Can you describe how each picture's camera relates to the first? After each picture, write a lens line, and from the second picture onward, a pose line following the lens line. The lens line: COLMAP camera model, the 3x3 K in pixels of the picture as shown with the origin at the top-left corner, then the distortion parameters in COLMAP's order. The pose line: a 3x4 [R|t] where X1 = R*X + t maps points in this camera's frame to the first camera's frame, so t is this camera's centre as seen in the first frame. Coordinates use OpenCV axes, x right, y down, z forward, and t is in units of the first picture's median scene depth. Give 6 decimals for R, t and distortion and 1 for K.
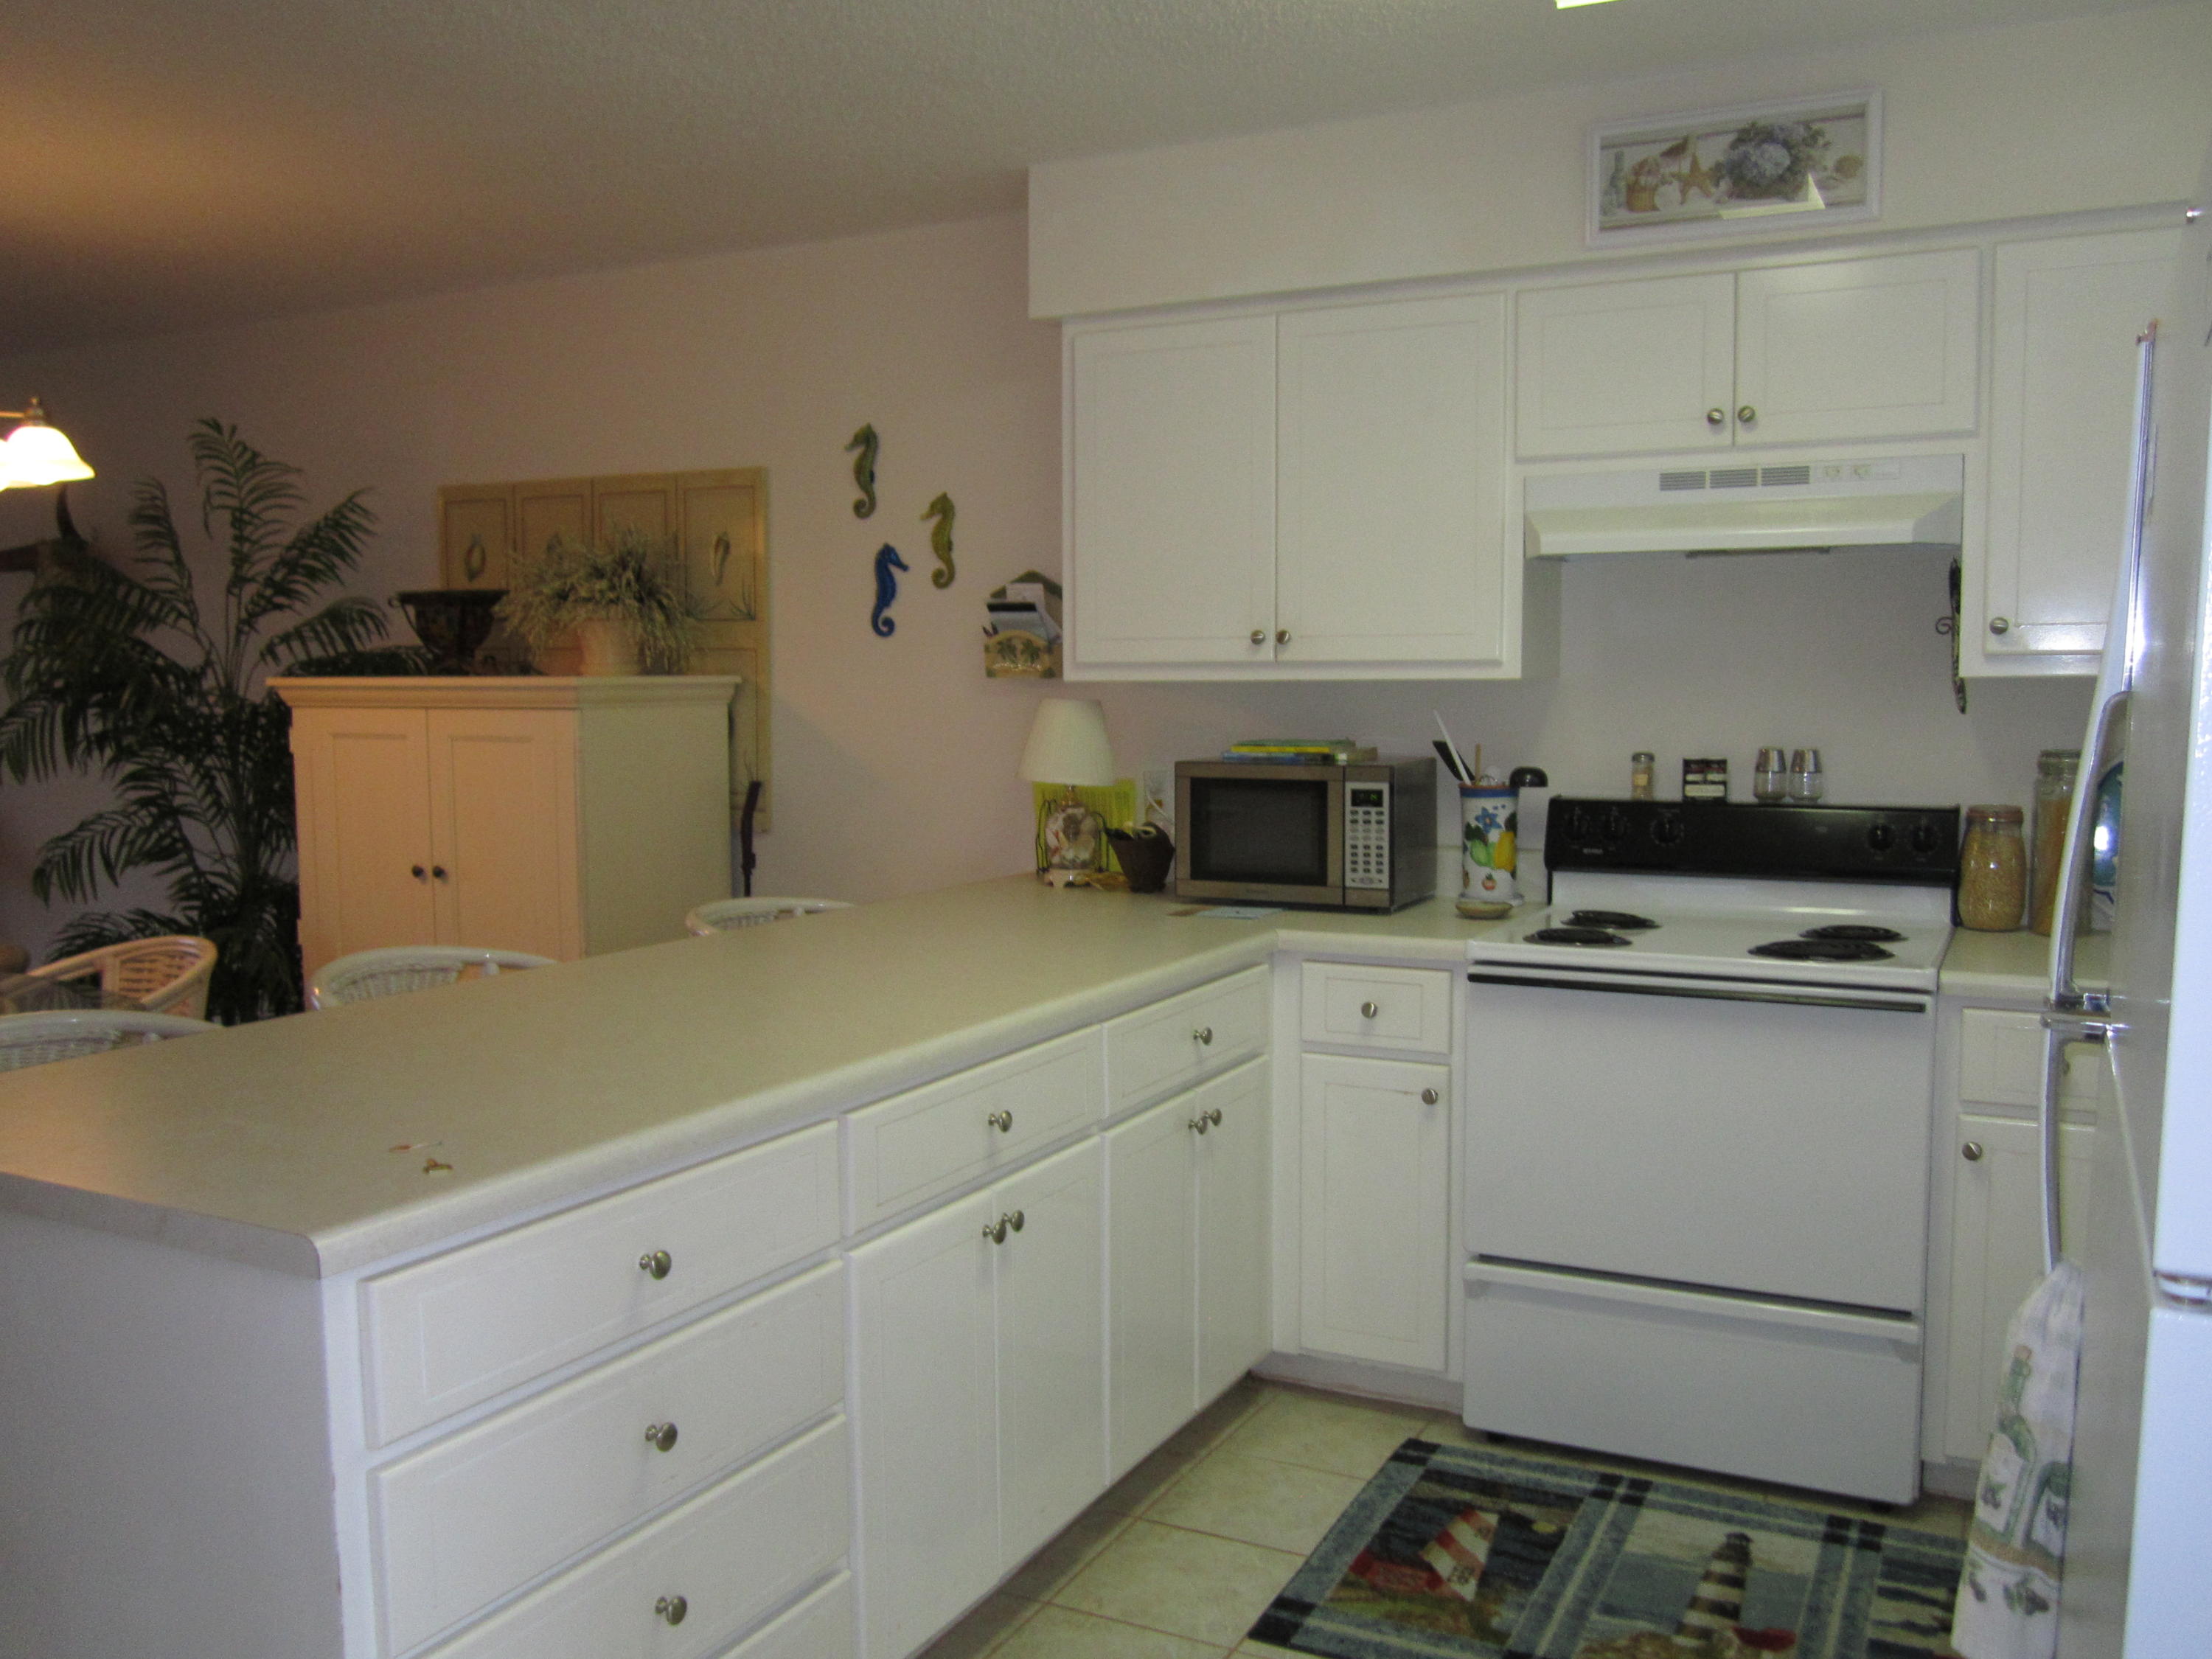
lens RADIAL K [[1848.1, 0, 1106.0], [0, 1848.1, 829.5], [0, 0, 1]] dist [-0.037152, 0.007307]
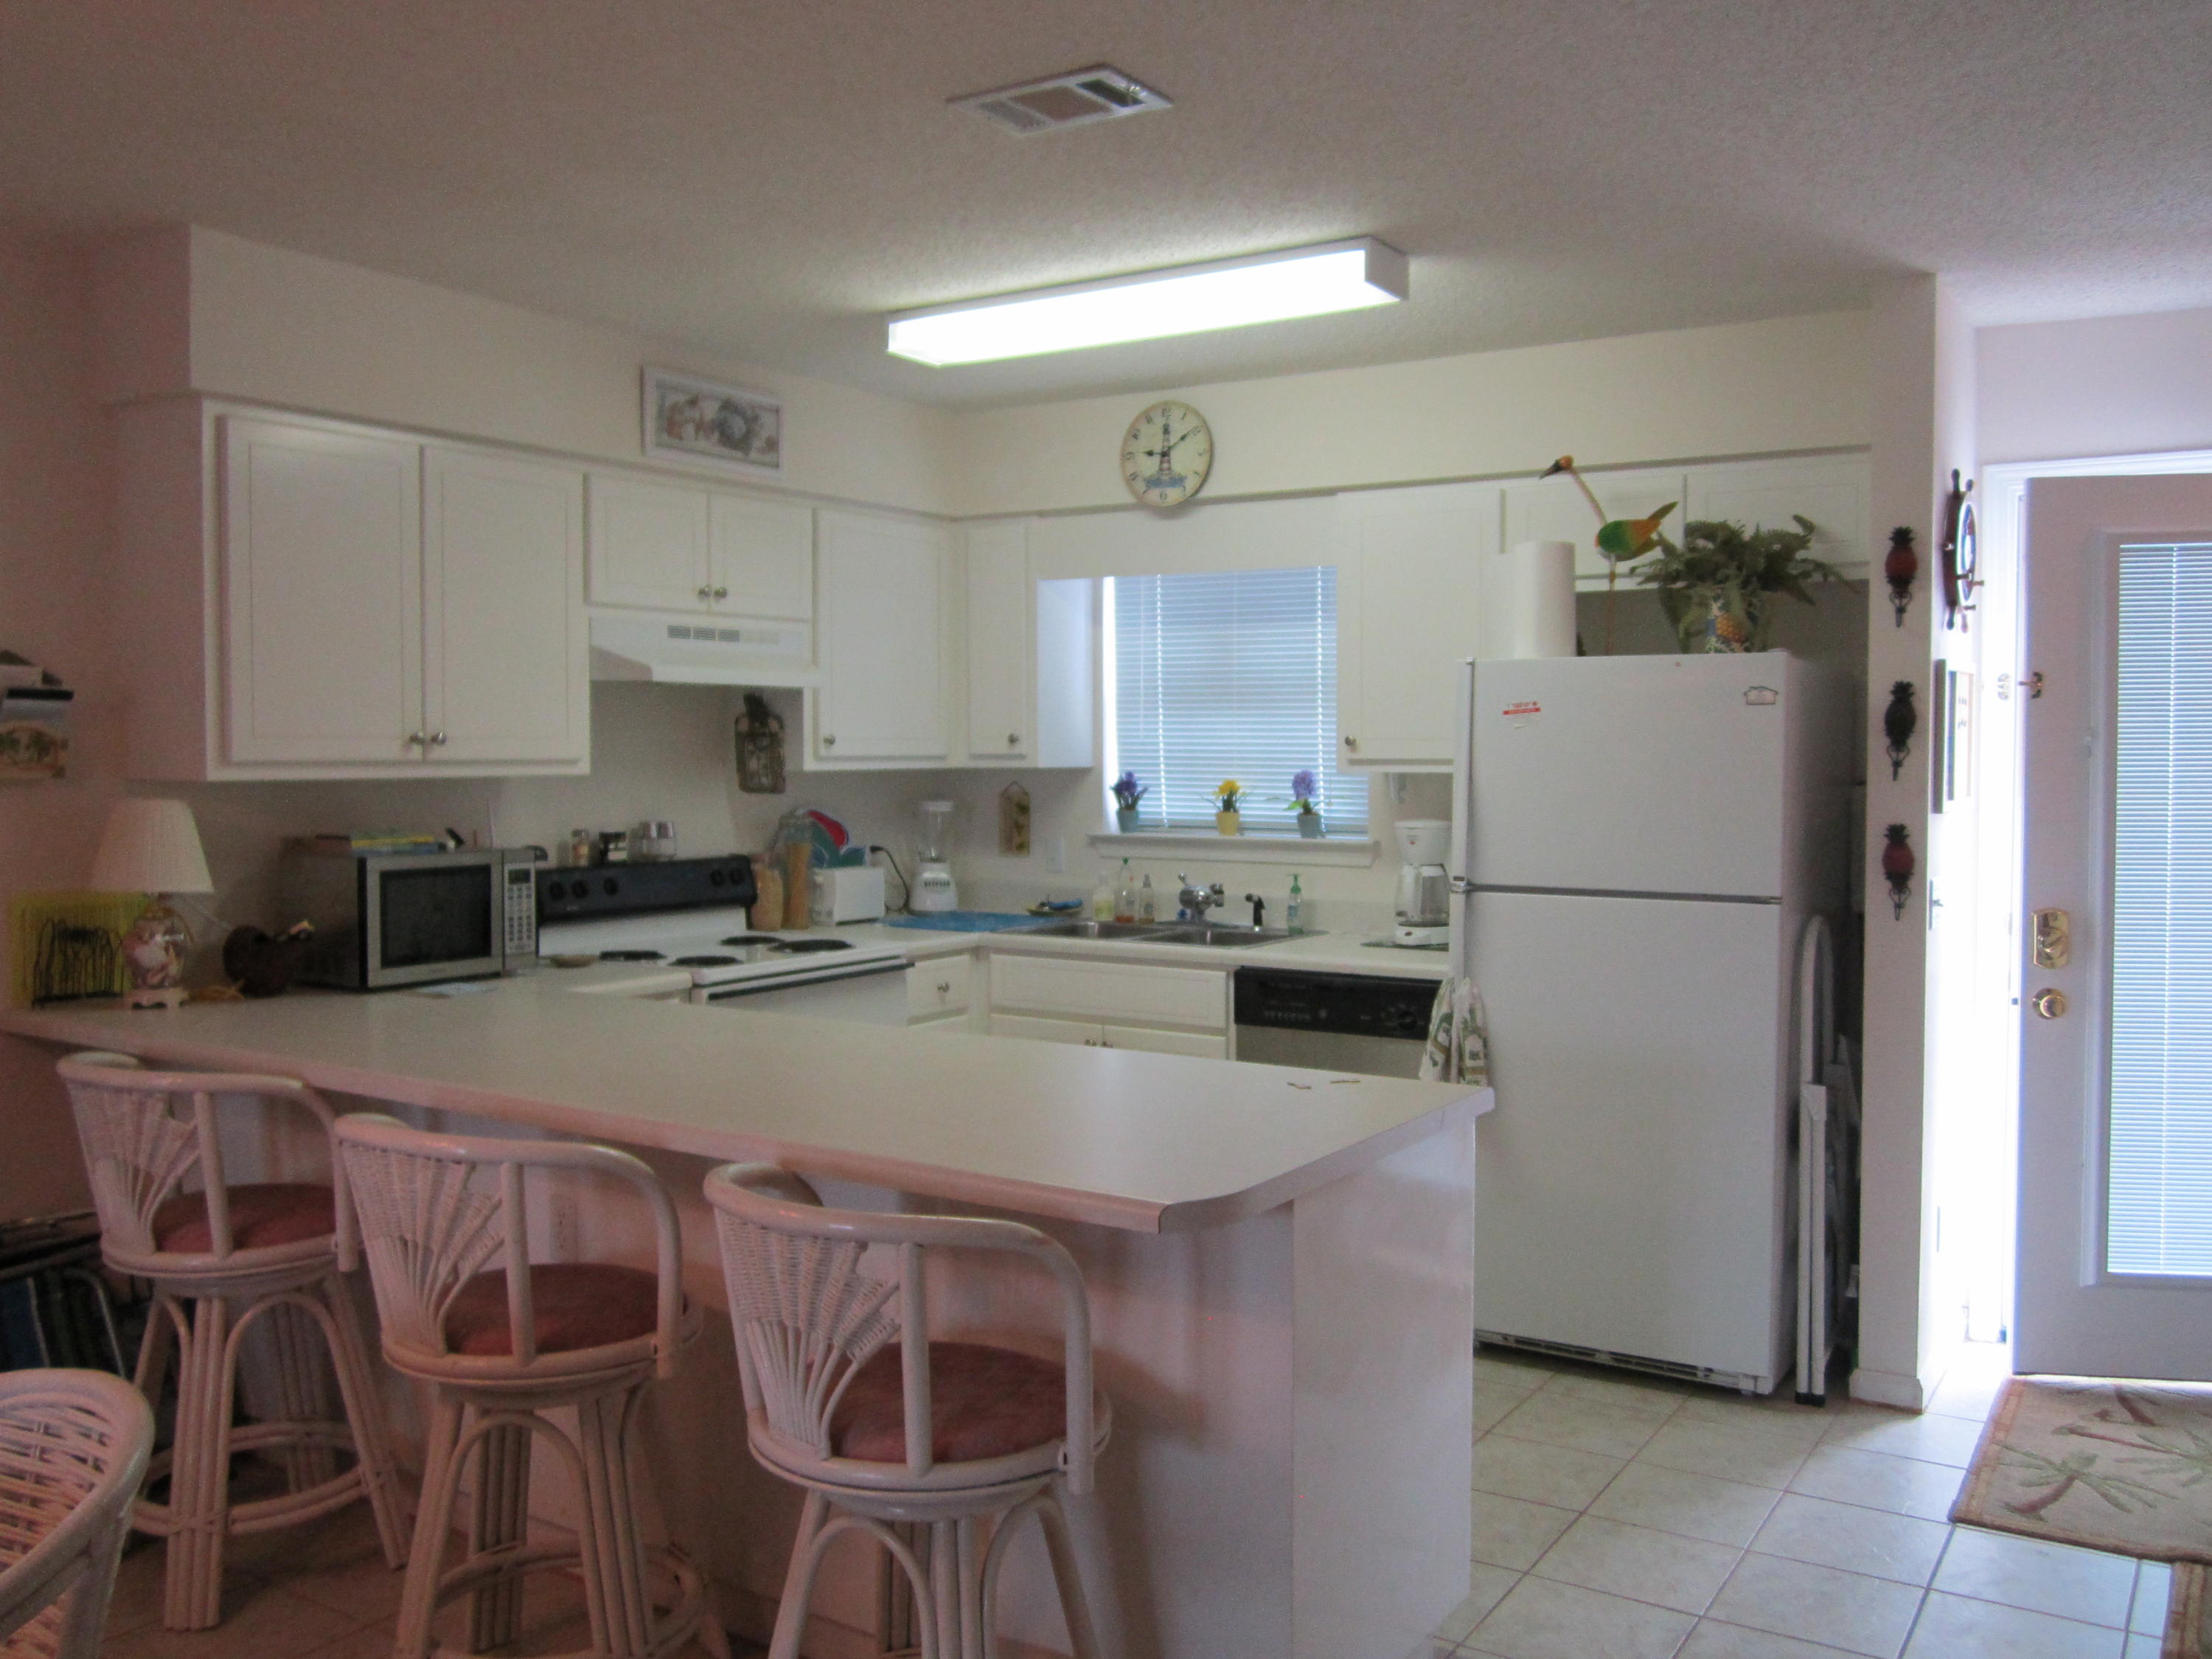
lens RADIAL K [[1848.1, 0, 1106.0], [0, 1848.1, 829.5], [0, 0, 1]] dist [-0.037152, 0.007307]
pose [[0.099323, -0.036441, 0.994388, -1.060725], [0.083360, 0.996121, 0.028178, -0.052451], [-0.991557, 0.080093, 0.101975, 0.547792]]
